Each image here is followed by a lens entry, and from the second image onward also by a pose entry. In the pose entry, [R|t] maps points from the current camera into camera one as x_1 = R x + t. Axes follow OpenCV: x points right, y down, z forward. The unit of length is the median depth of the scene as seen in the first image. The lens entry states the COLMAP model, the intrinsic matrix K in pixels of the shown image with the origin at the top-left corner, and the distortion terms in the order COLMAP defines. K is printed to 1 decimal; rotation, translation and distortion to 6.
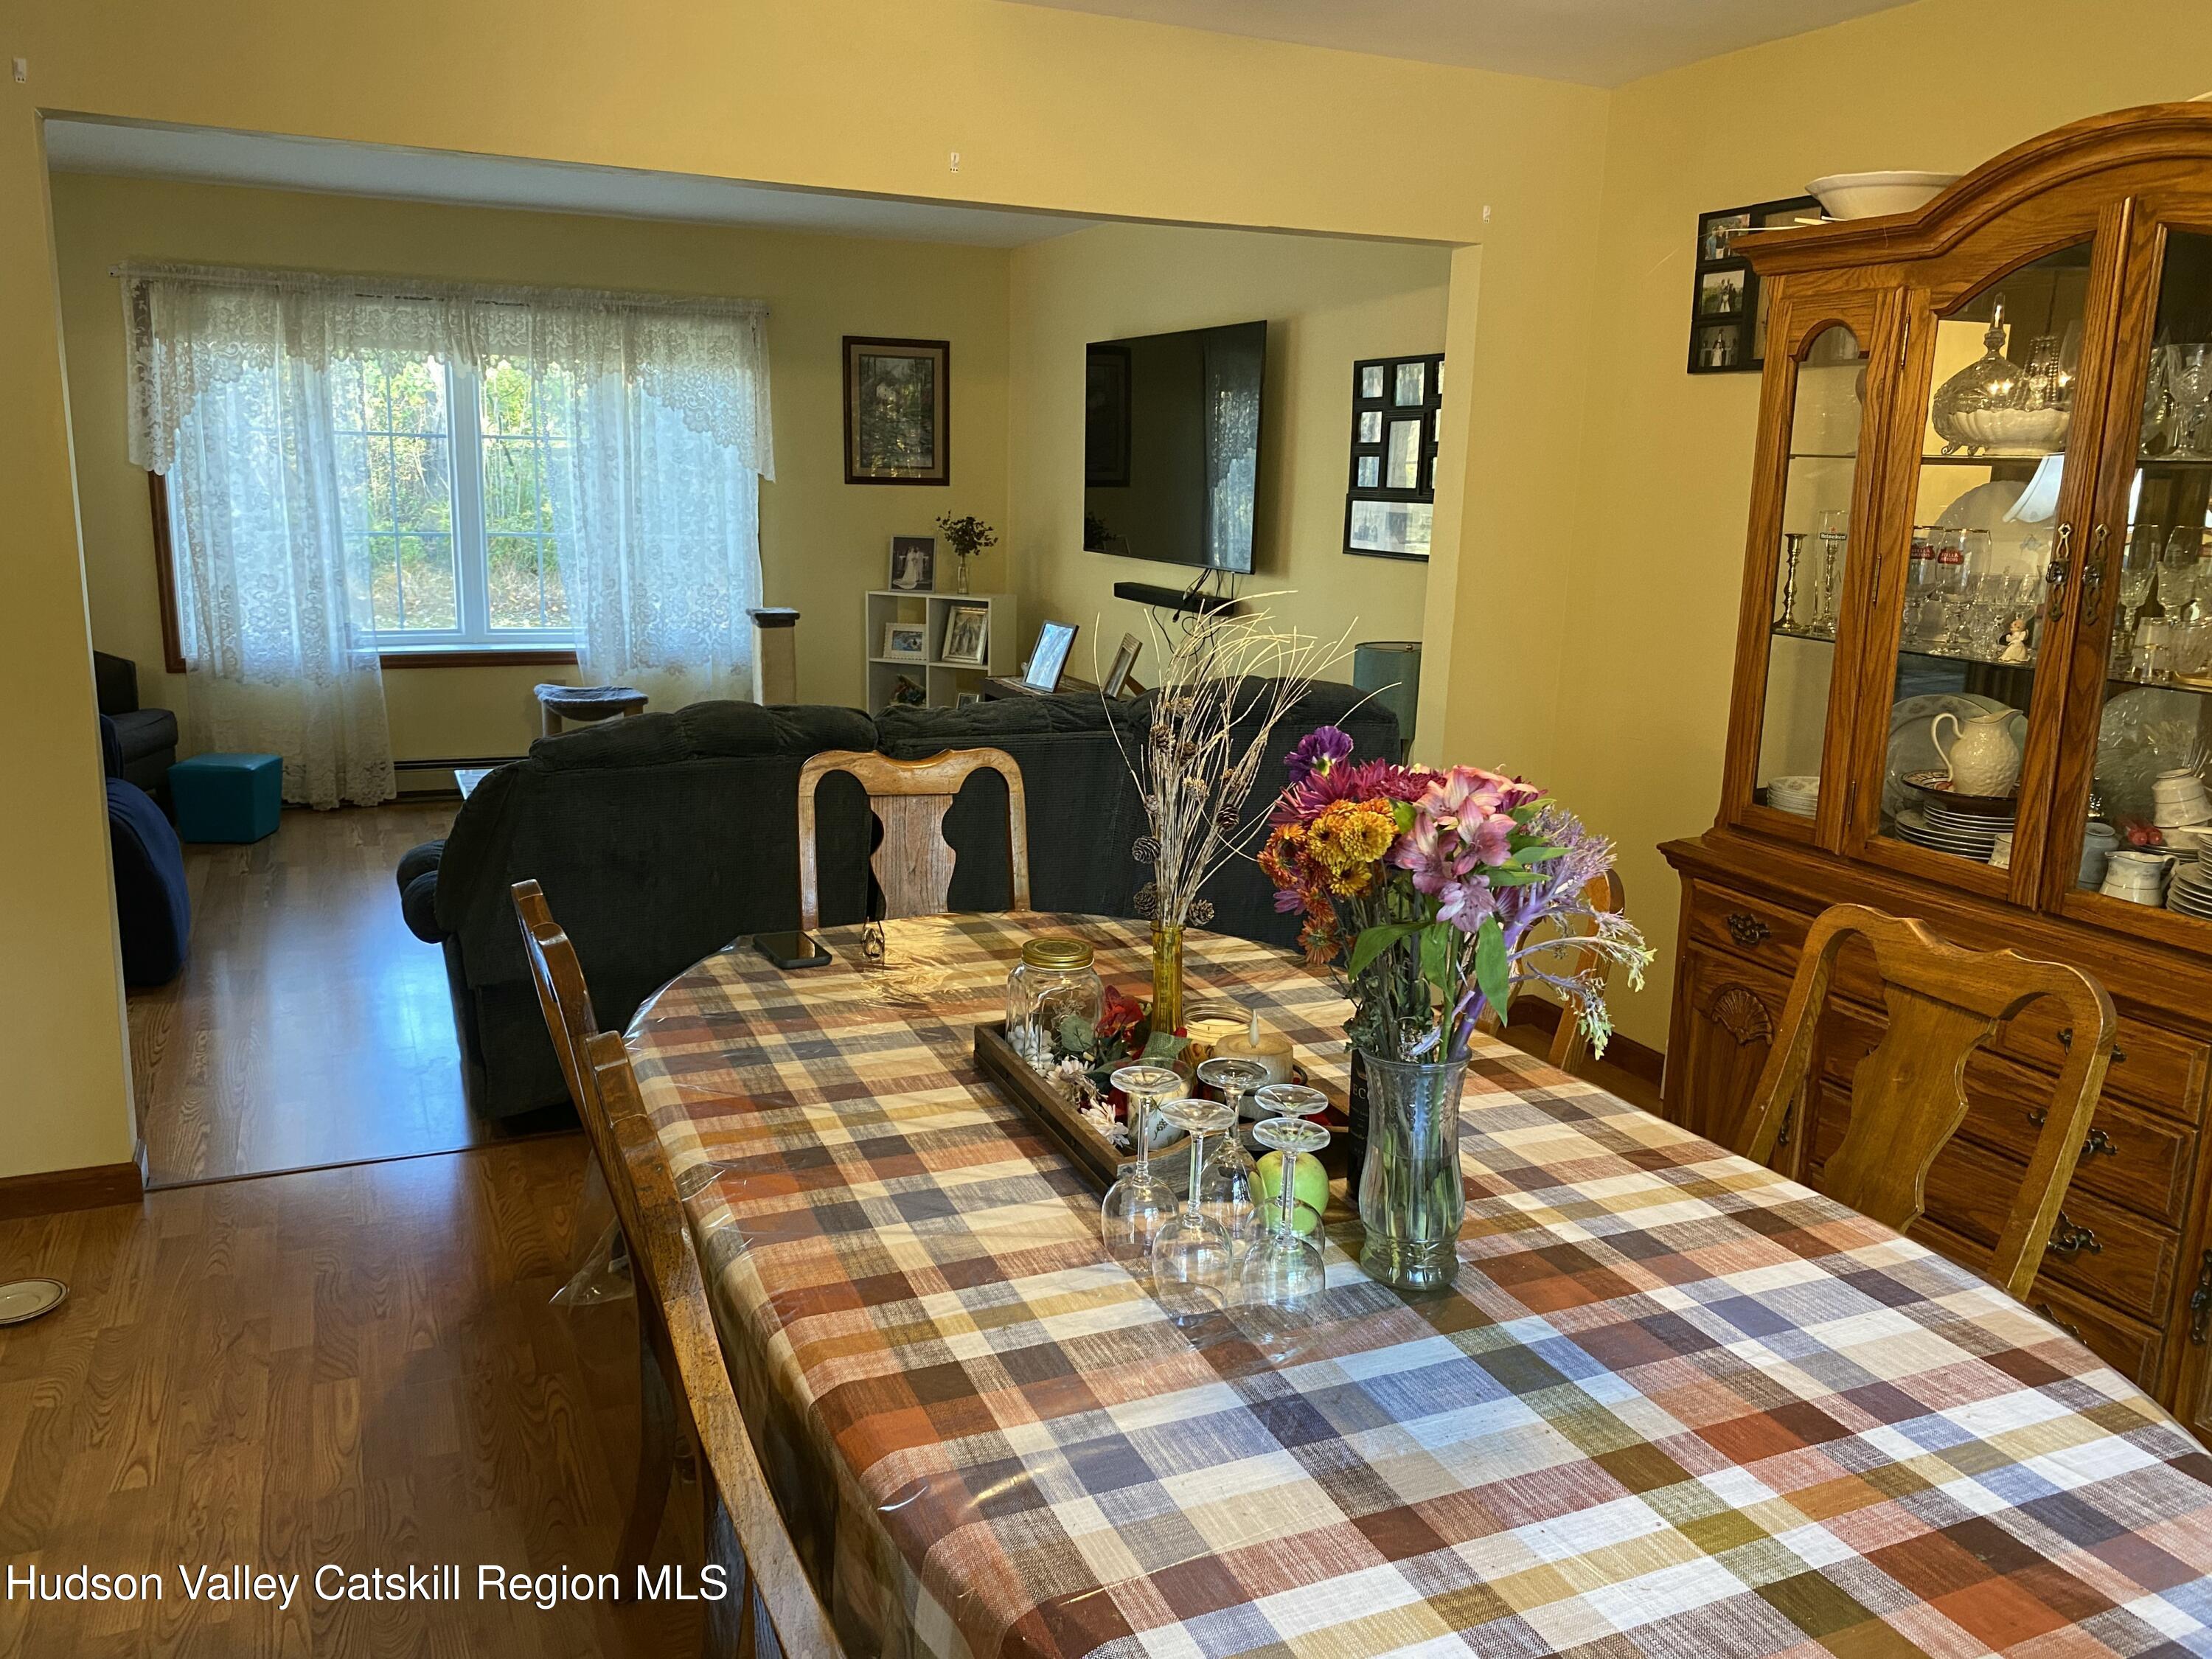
lens RADIAL K [[1701.4, 0, 1106.0], [0, 1701.4, 829.5], [0, 0, 1]] dist [0.018246, -0.022952]
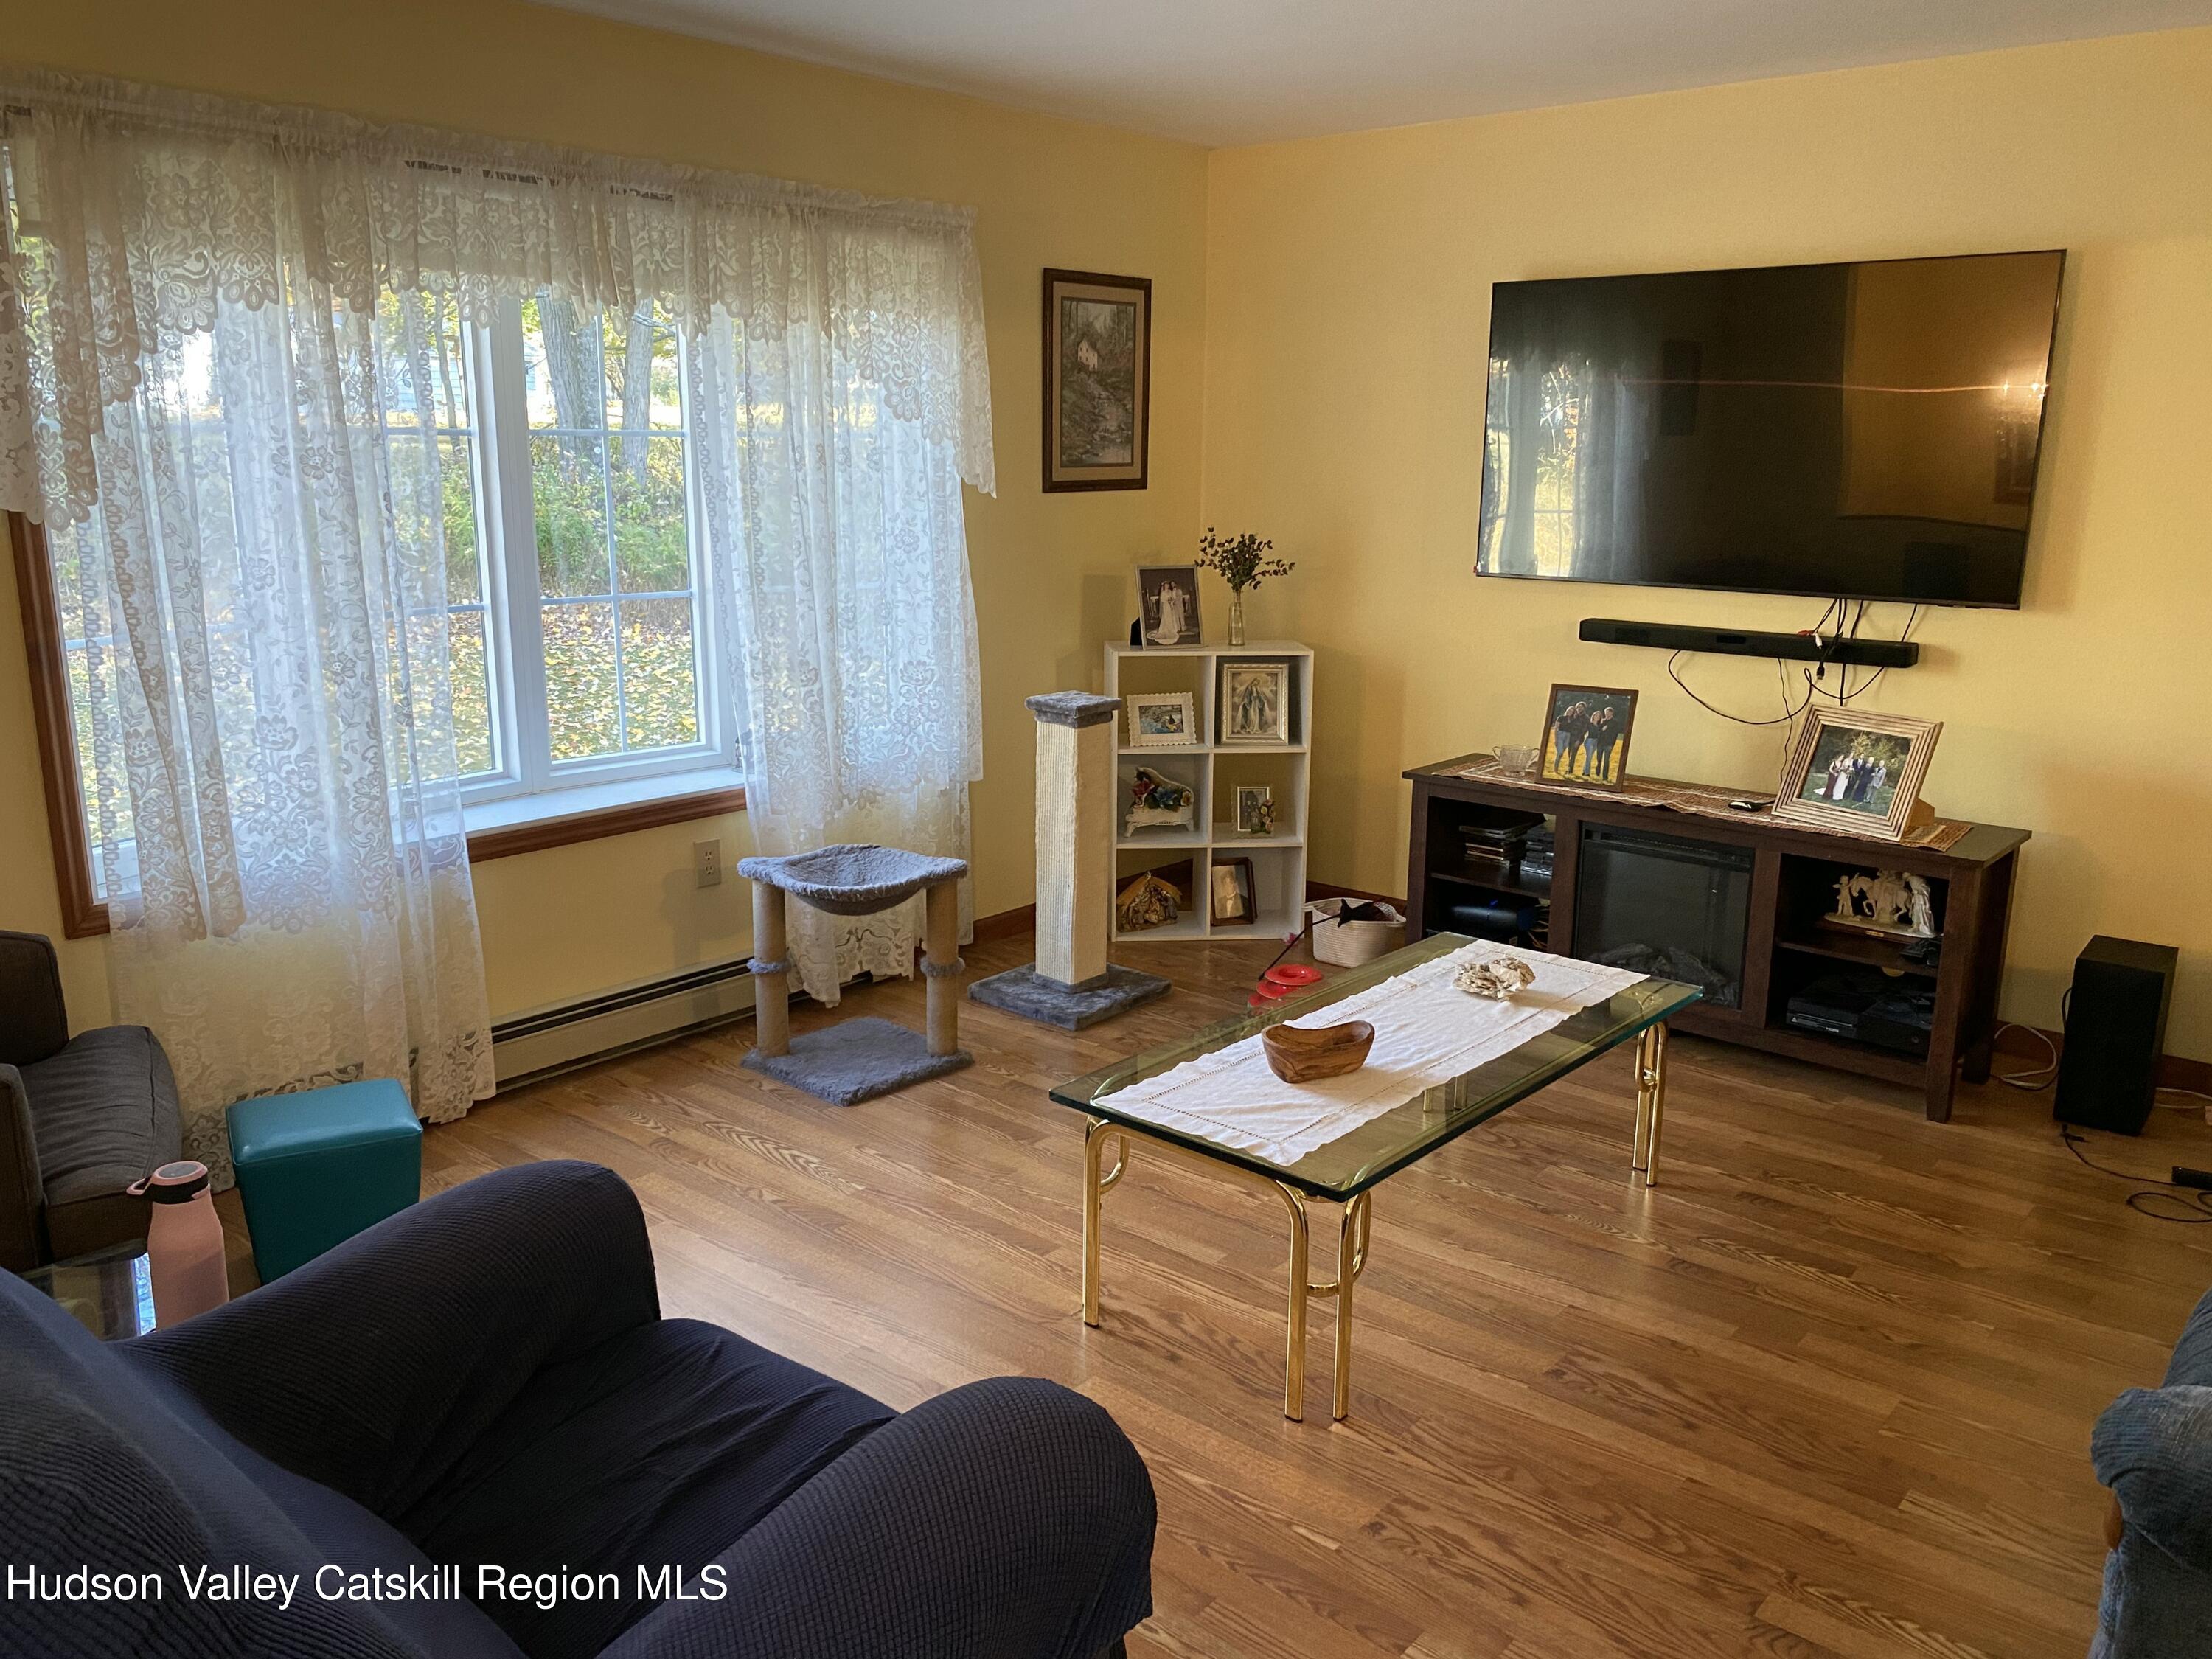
lens RADIAL K [[1692.0, 0, 1098.0], [0, 1692.0, 843.6], [0, 0, 1]] dist [0.022823, -0.031833]
pose [[0.896200, -0.121575, 0.426667, -0.468705], [0.108243, 0.992576, 0.055464, -0.108807], [-0.430242, -0.003524, 0.902707, 0.421765]]
